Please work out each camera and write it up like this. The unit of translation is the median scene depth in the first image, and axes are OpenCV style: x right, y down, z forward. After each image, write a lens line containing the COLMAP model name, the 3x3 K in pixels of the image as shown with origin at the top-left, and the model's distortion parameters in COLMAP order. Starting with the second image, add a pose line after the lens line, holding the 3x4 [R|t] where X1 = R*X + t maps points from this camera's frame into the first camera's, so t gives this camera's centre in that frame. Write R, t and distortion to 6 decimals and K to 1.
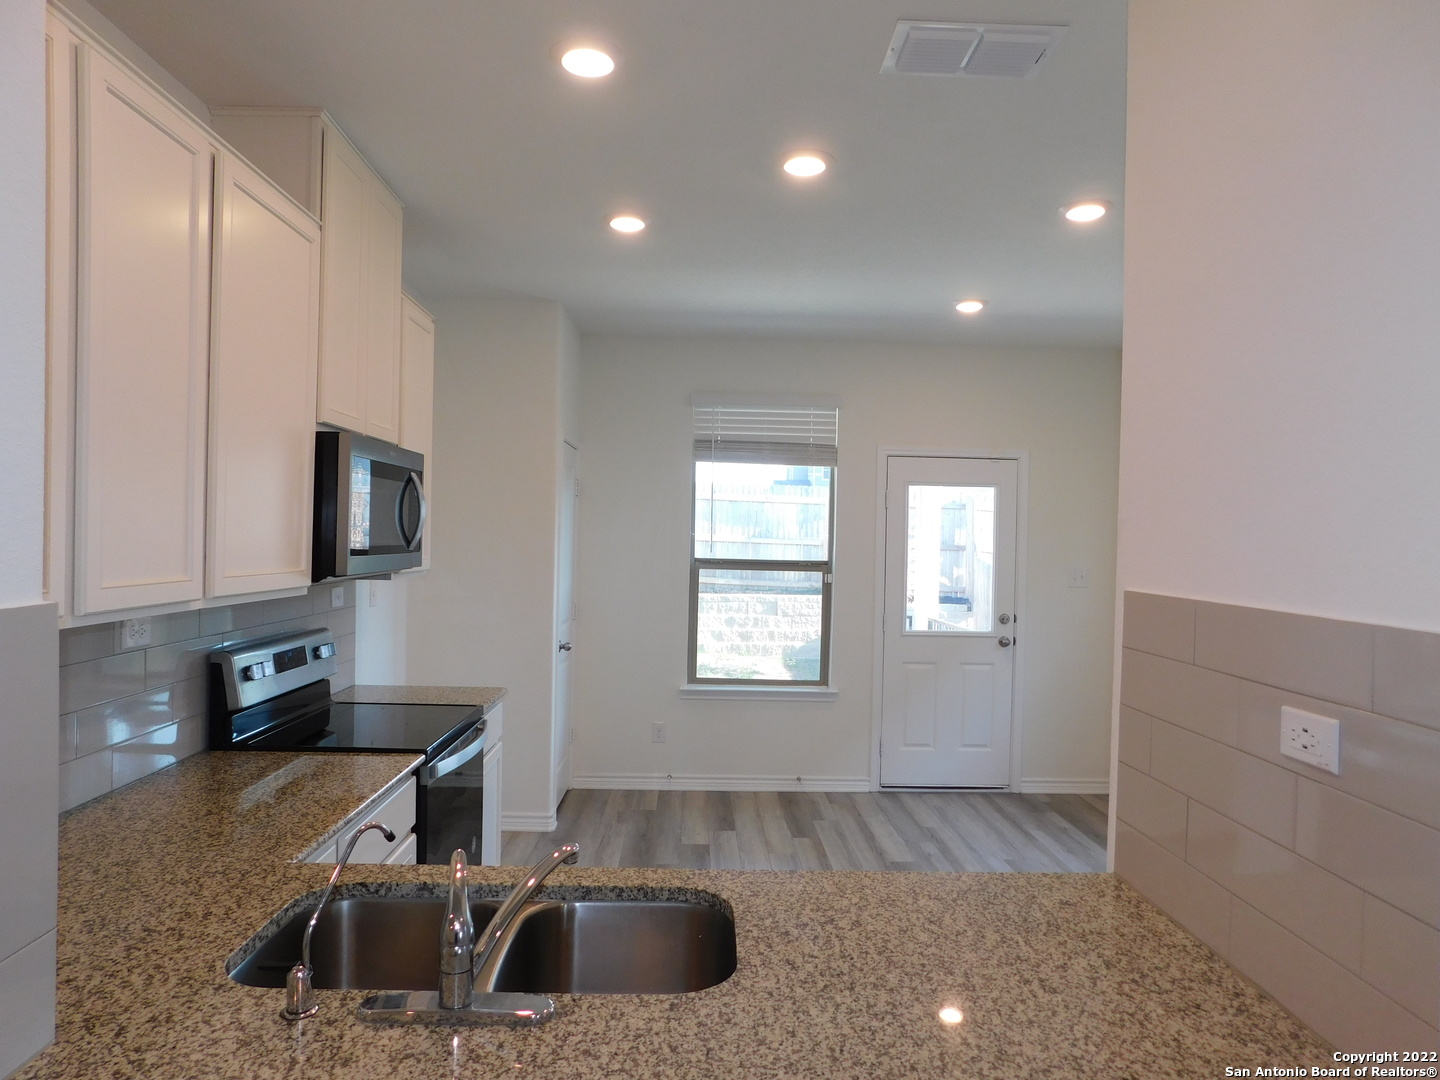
lens RADIAL K [[969.6, 0, 710.1], [0, 969.6, 544.6], [0, 0, 1]] dist [-0.029589, 0.010917]
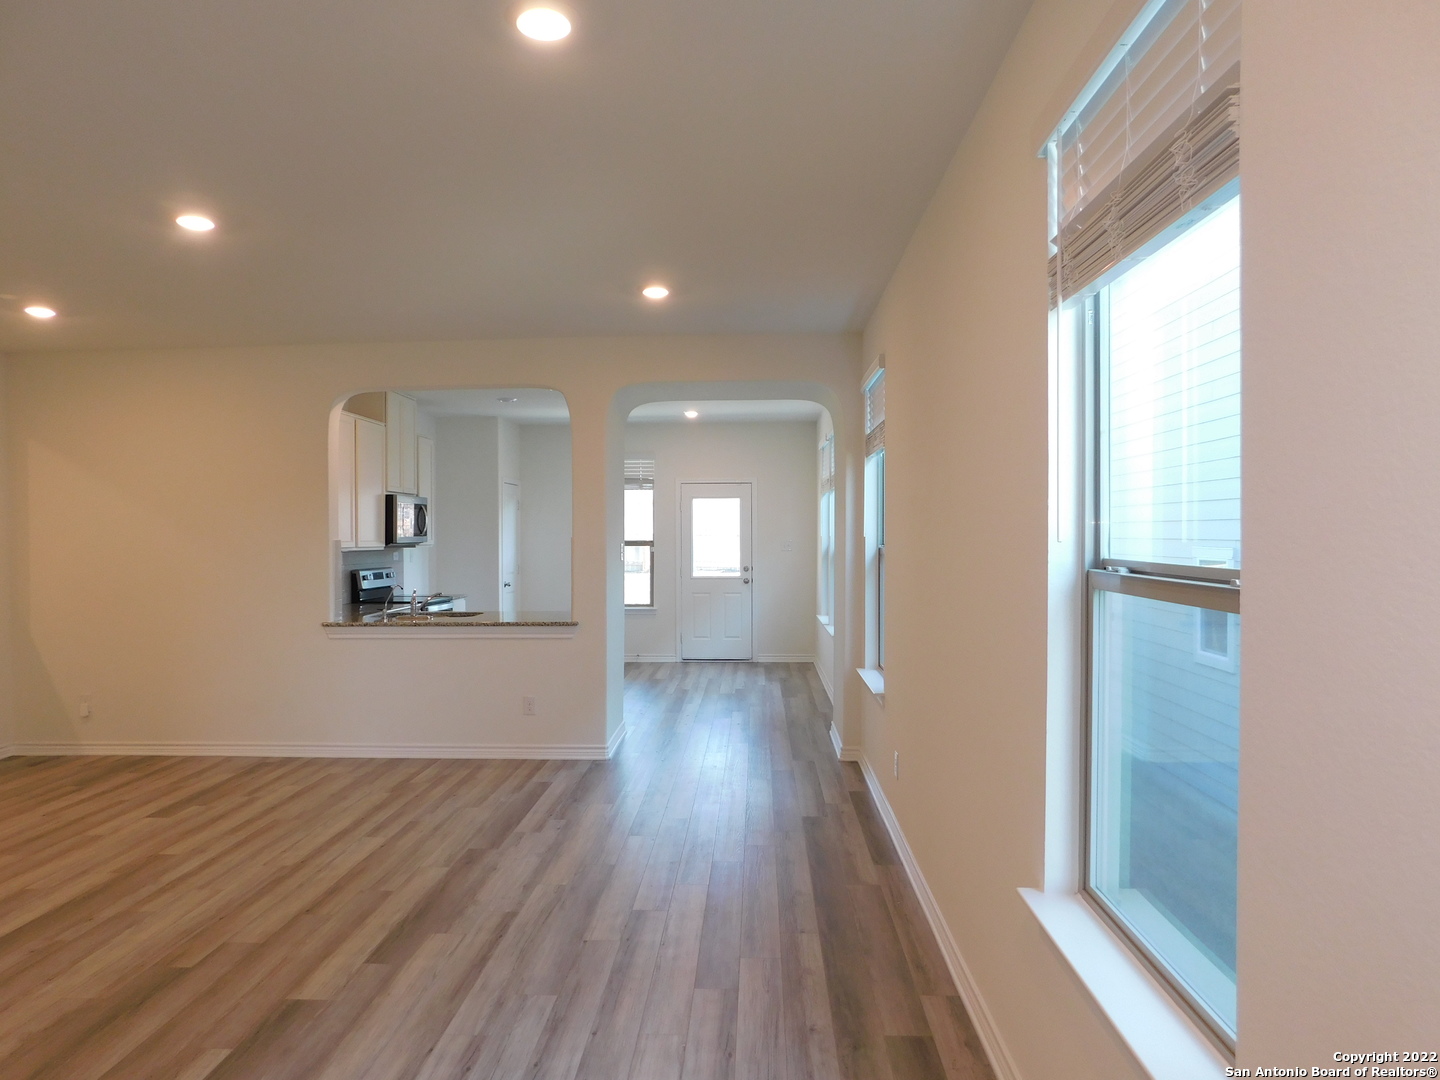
lens RADIAL K [[969.6, 0, 711.5], [0, 969.6, 534.7], [0, 0, 1]] dist [-0.029589, 0.010917]
pose [[0.997777, -0.027367, -0.060758, 0.370116], [0.026635, 0.999563, -0.012814, 0.034911], [0.061082, 0.011168, 0.998070, -0.917063]]
